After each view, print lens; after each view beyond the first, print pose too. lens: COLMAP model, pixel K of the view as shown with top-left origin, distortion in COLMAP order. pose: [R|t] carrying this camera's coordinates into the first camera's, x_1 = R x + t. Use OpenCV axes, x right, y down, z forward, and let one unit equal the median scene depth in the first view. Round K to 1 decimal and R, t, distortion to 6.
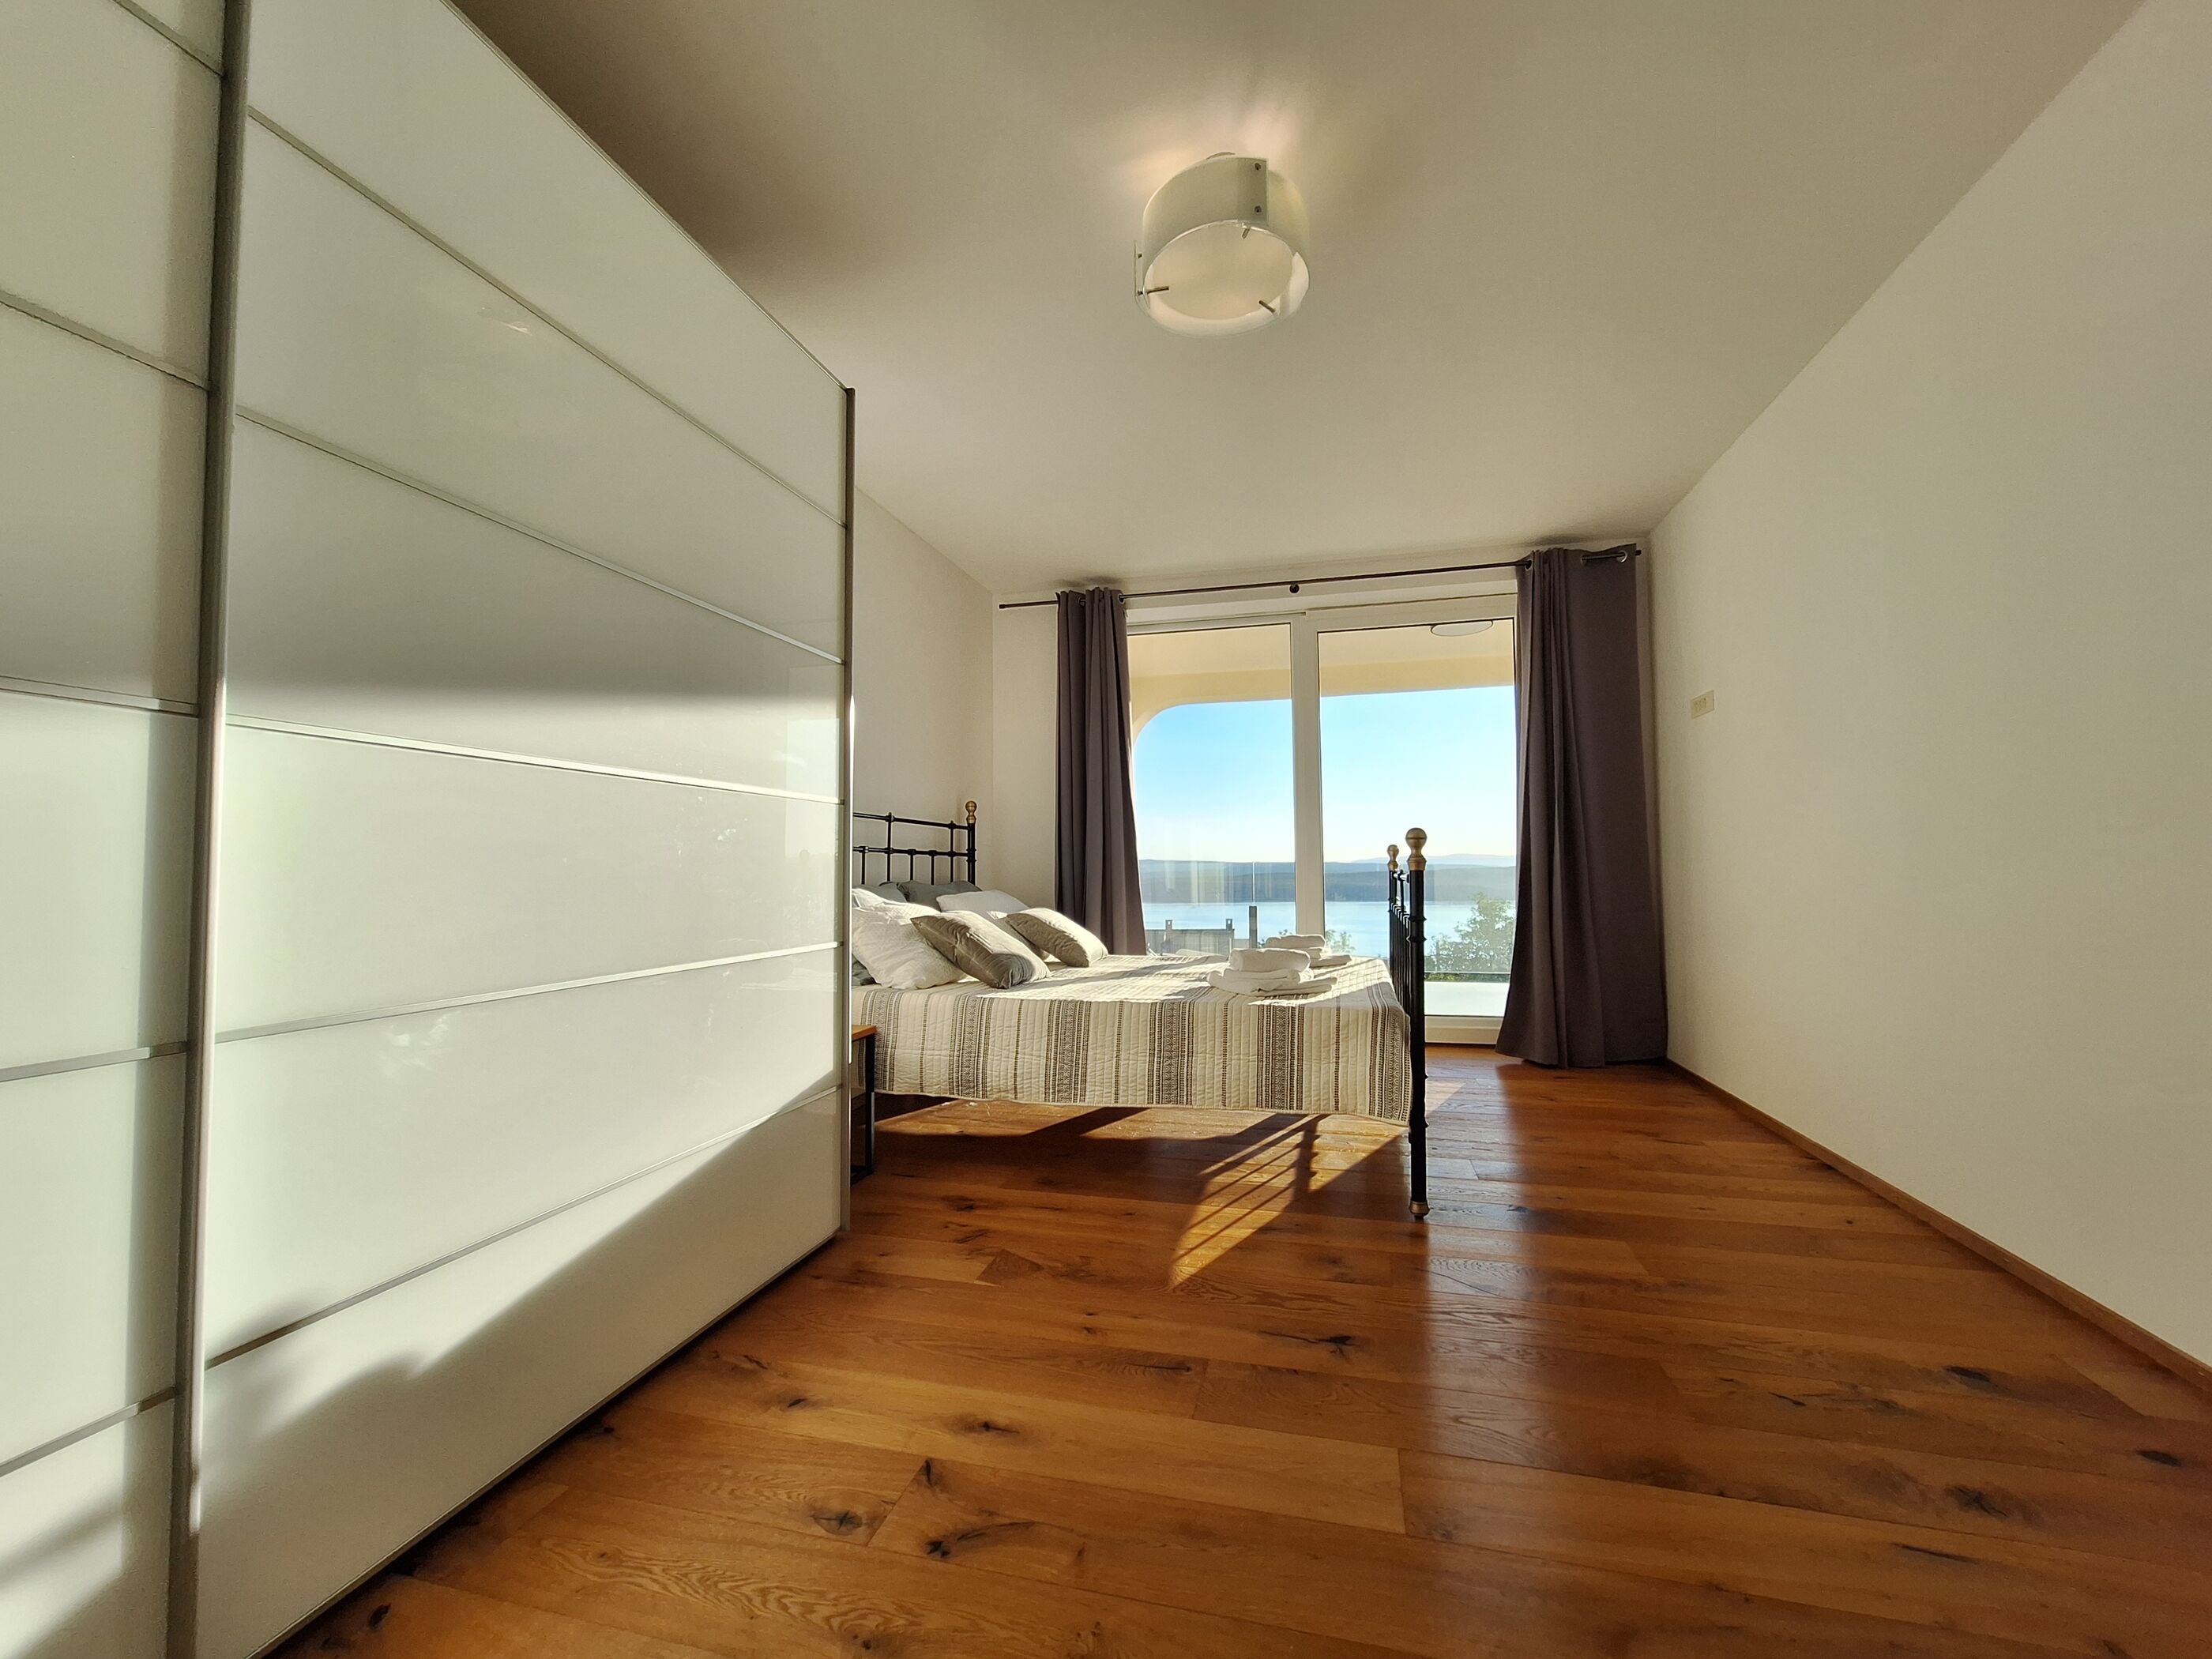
lens RADIAL K [[879.5, 0, 1131.0], [0, 879.5, 843.3], [0, 0, 1]] dist [-0.007761, 0.003104]
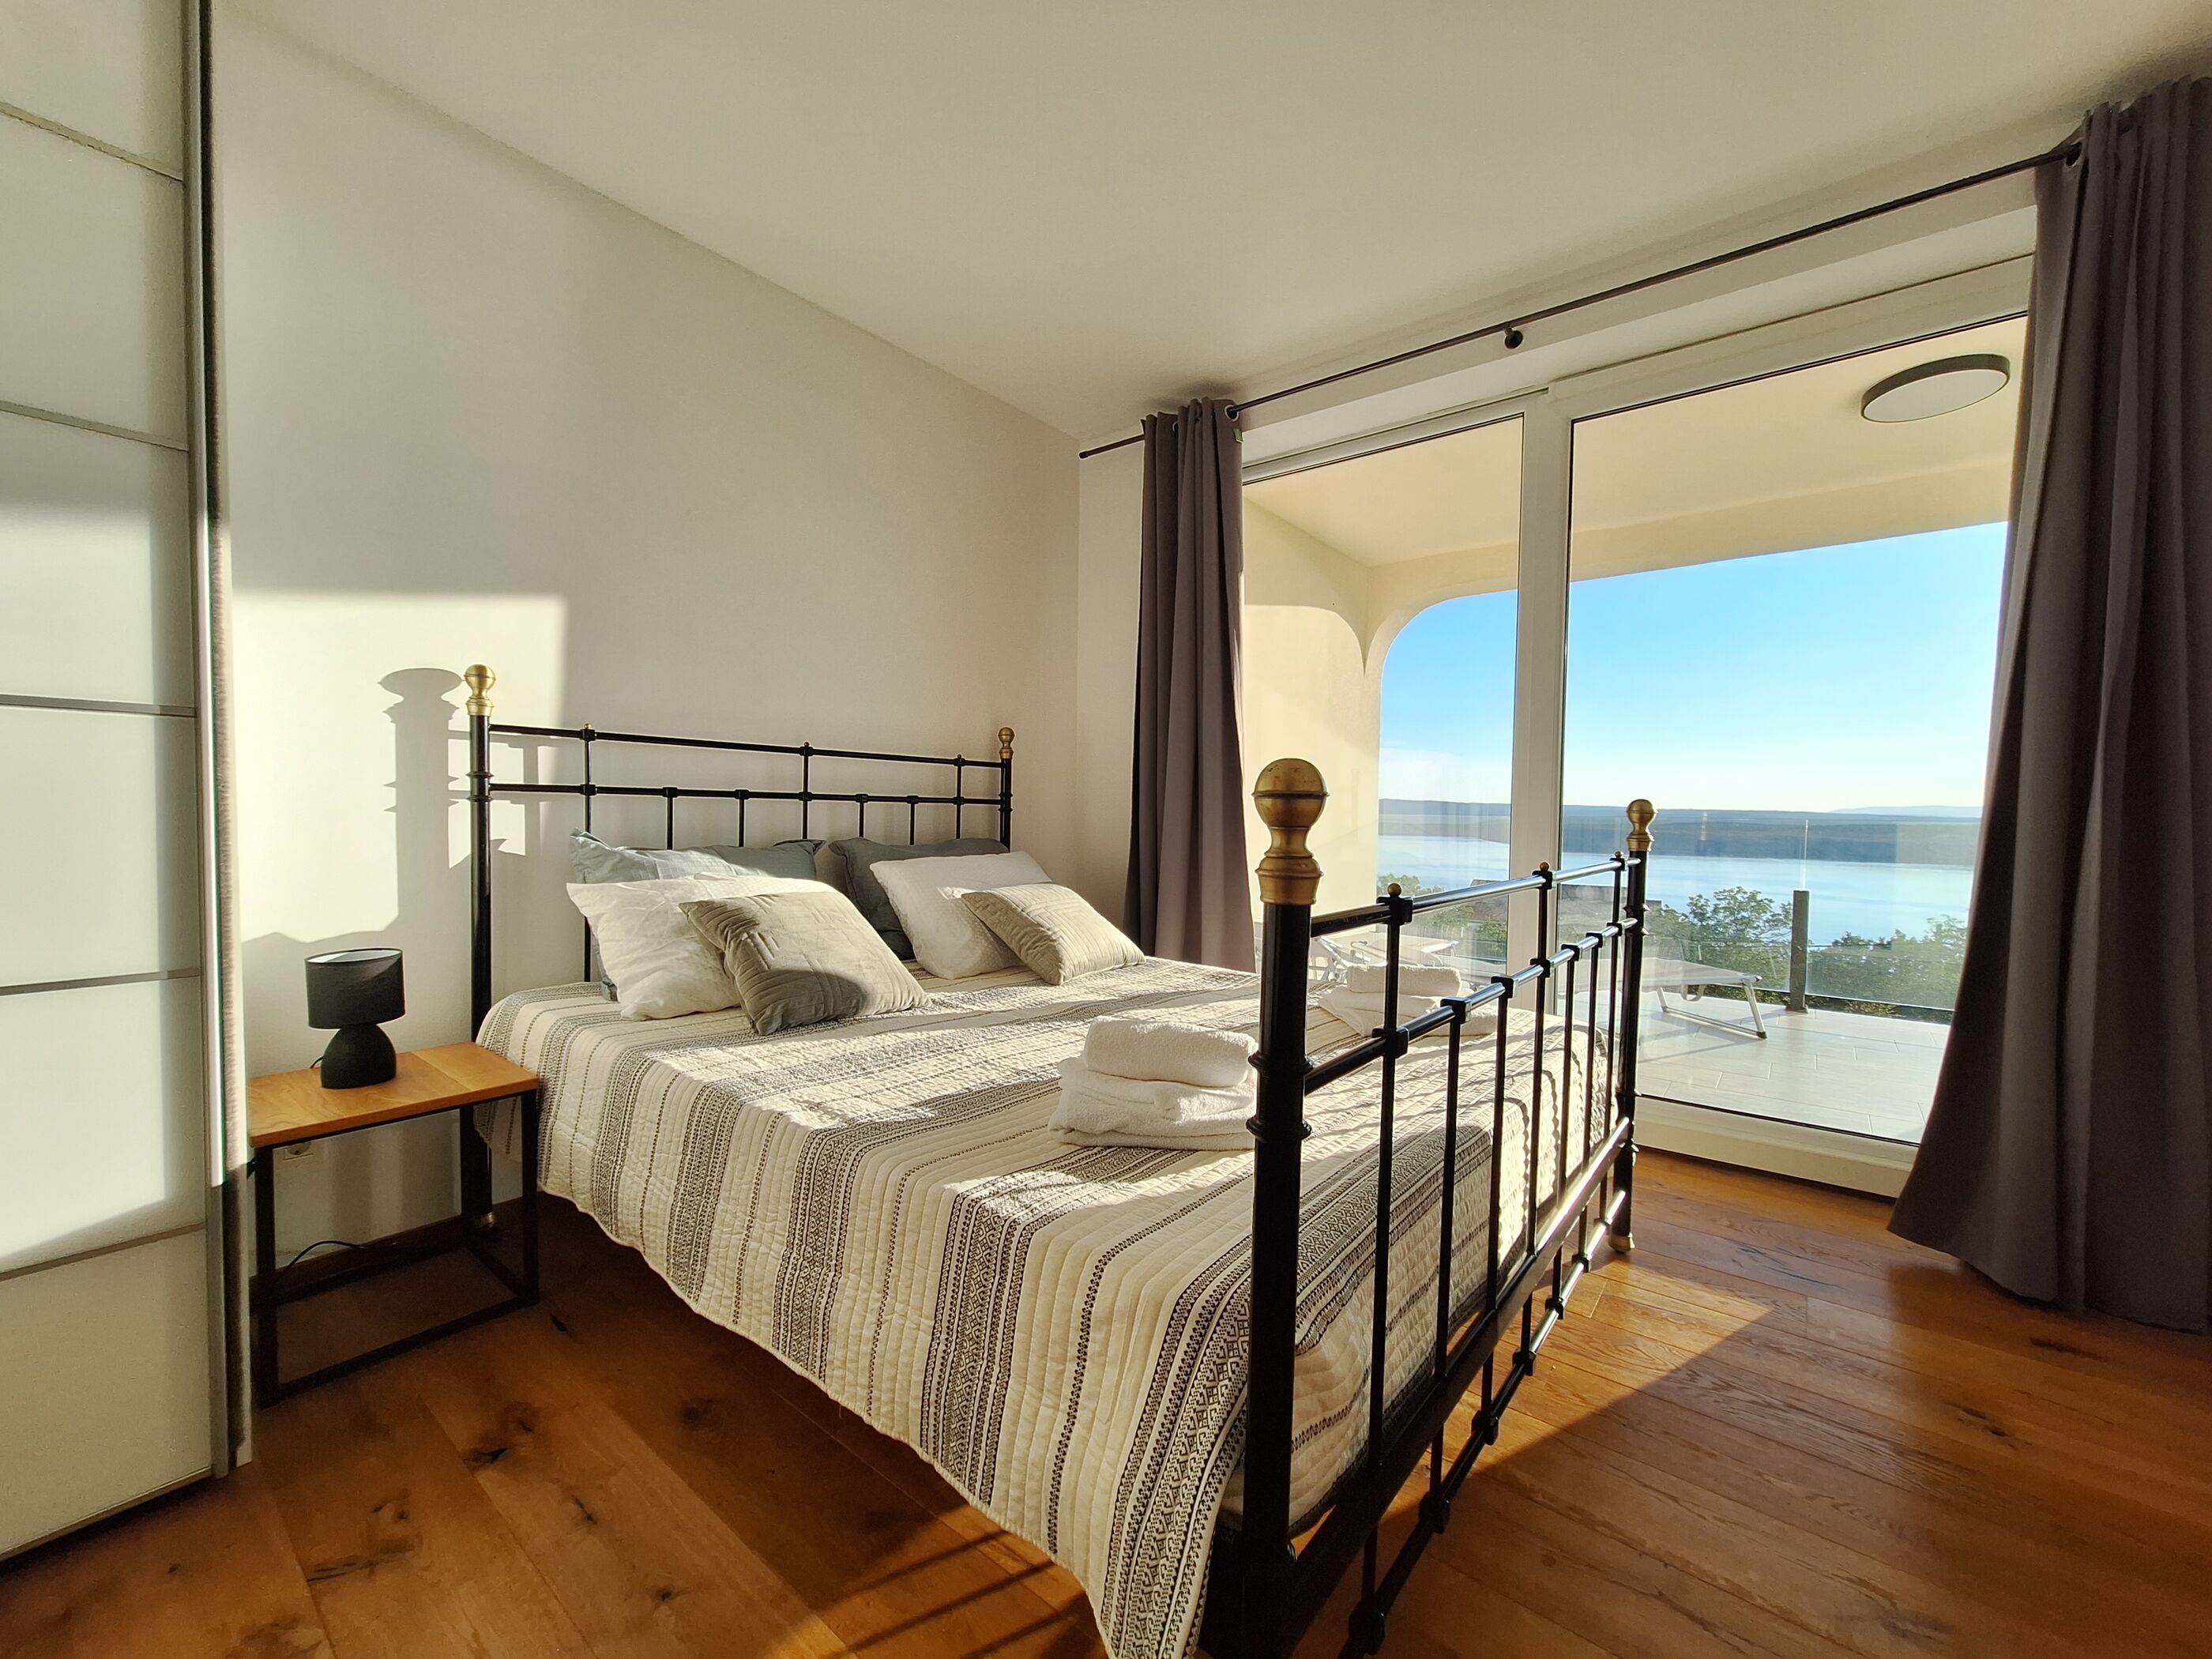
lens RADIAL K [[879.5, 0, 1128.7], [0, 879.5, 845.2], [0, 0, 1]] dist [-0.007761, 0.003104]
pose [[0.909002, 0.038387, -0.415020, 0.314548], [-0.009314, 0.997372, 0.071851, -0.006971], [0.416688, -0.061447, 0.906971, 0.557354]]
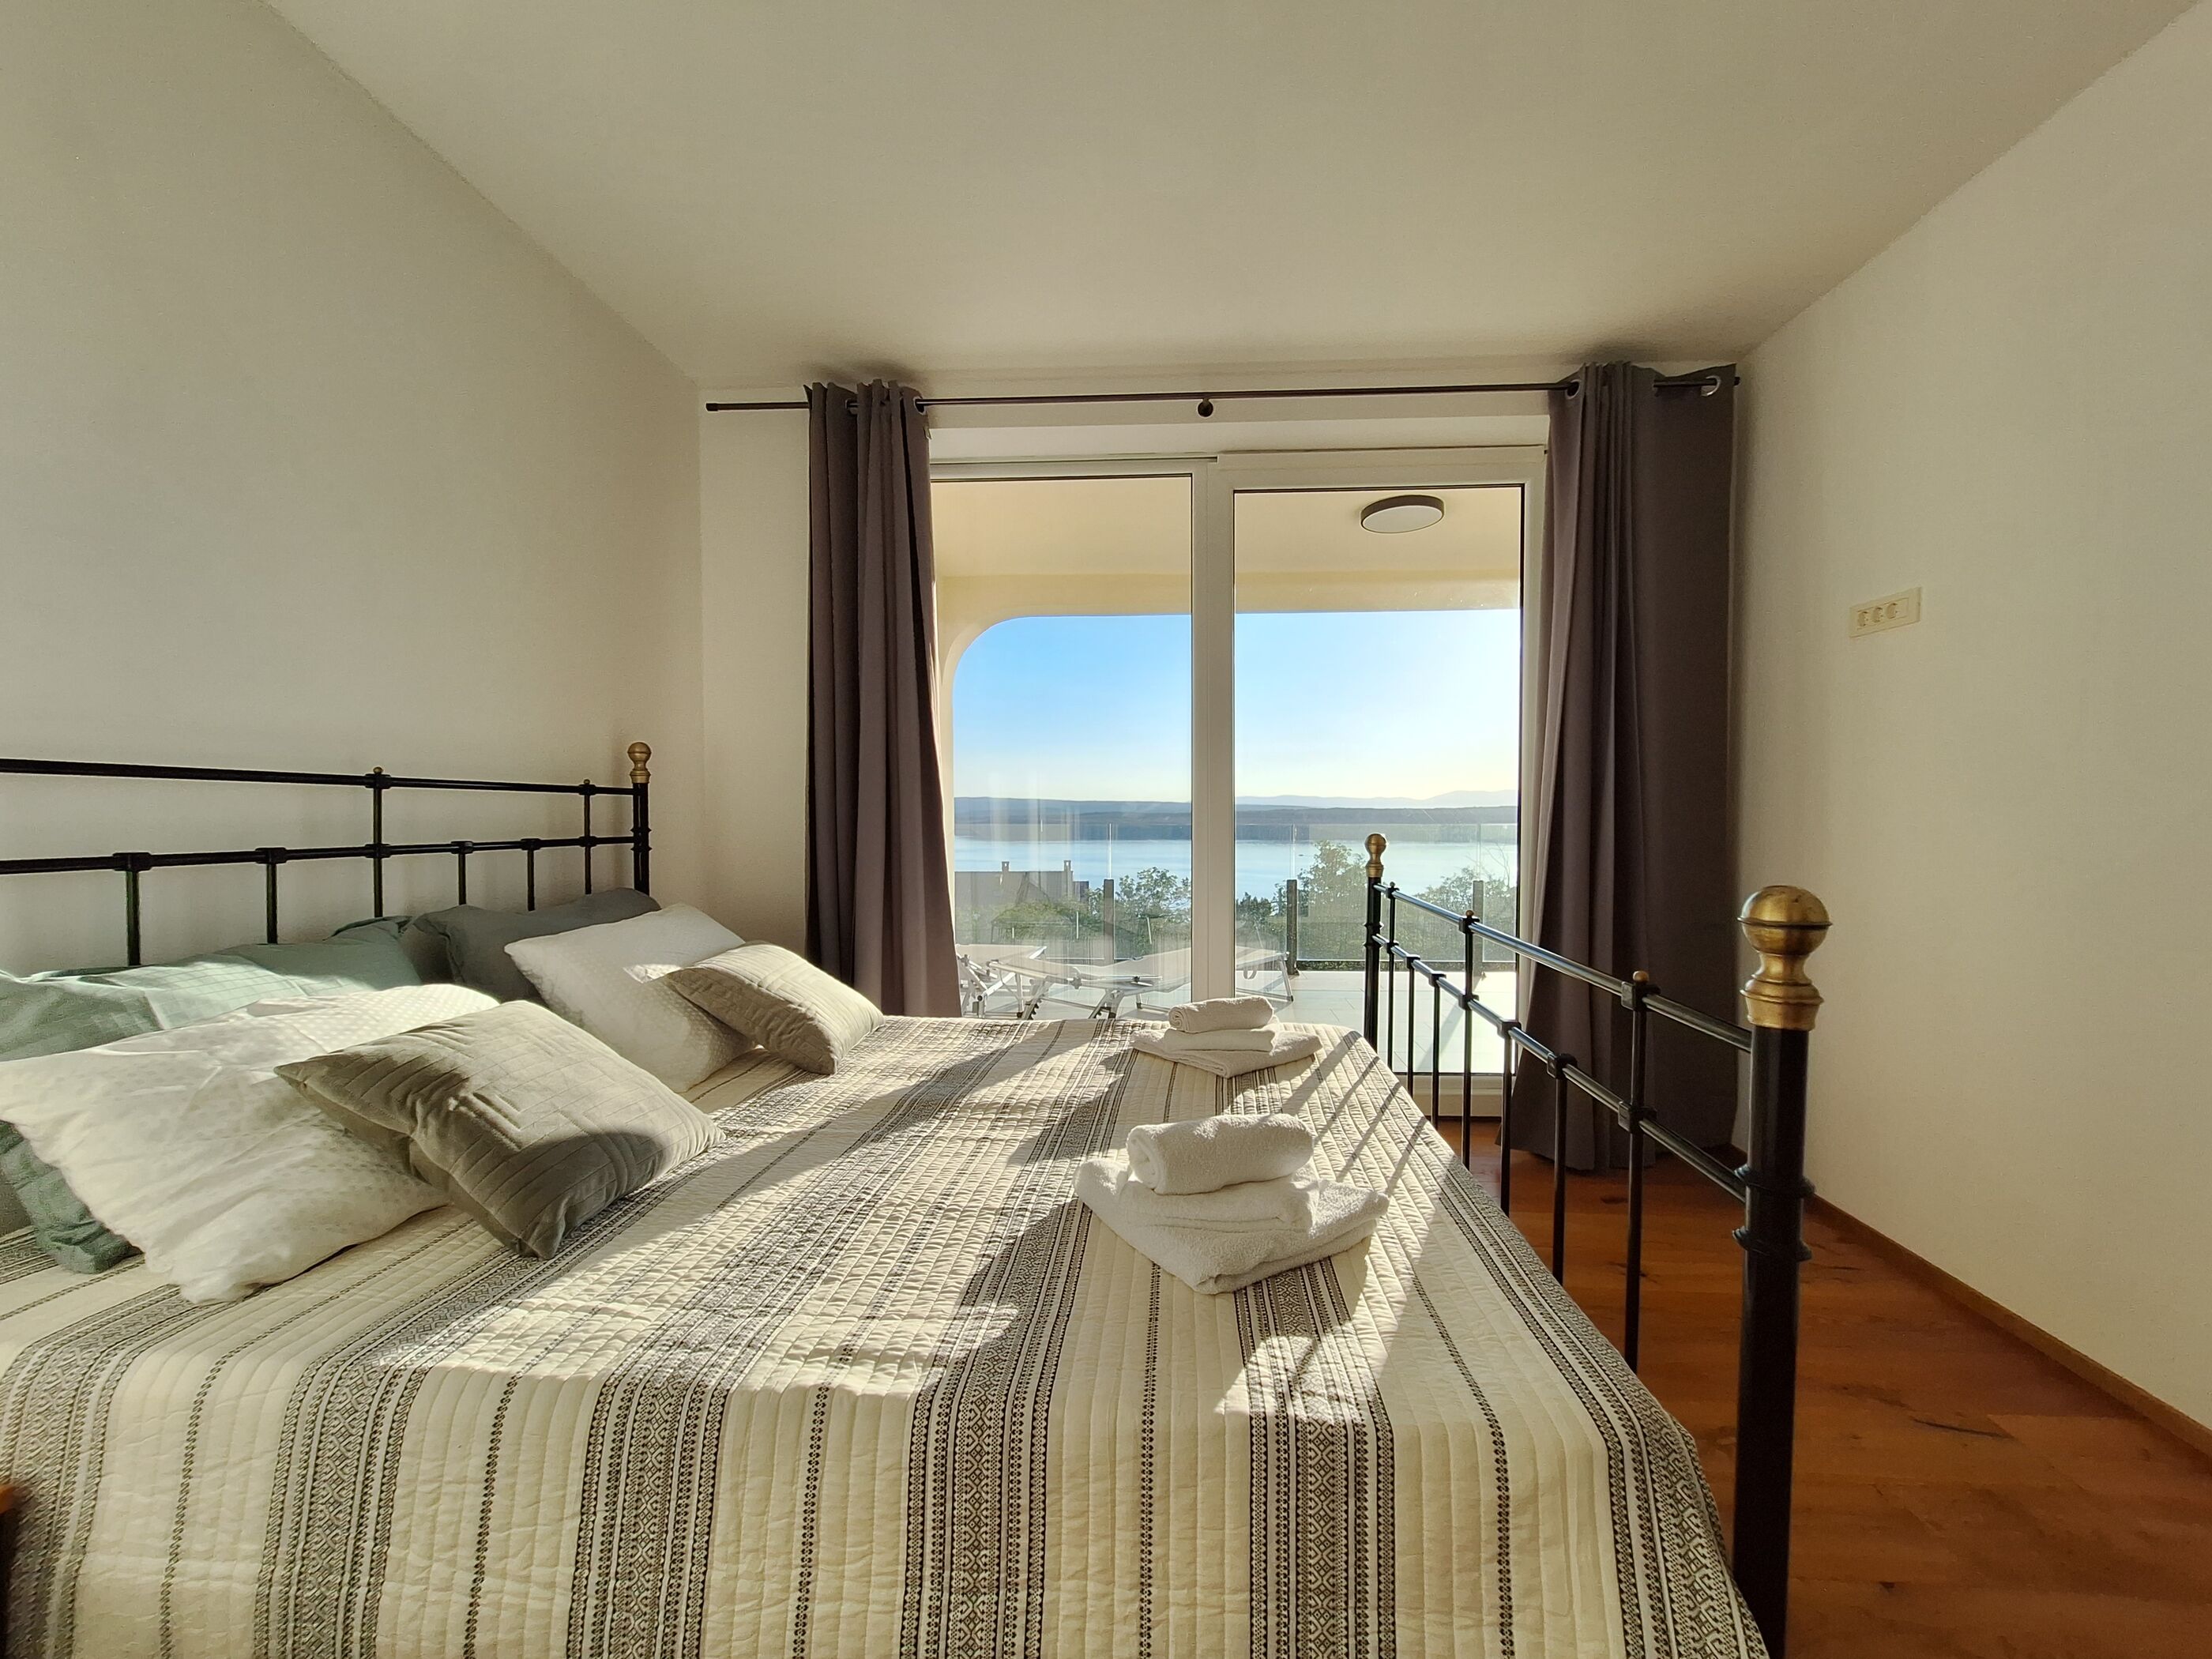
lens RADIAL K [[879.5, 0, 1124.9], [0, 879.5, 836.9], [0, 0, 1]] dist [-0.007761, 0.003104]
pose [[0.984704, 0.004233, 0.174186, 0.035770], [-0.015109, 0.998014, 0.061161, -0.039821], [-0.173581, -0.062857, 0.982812, 0.583325]]
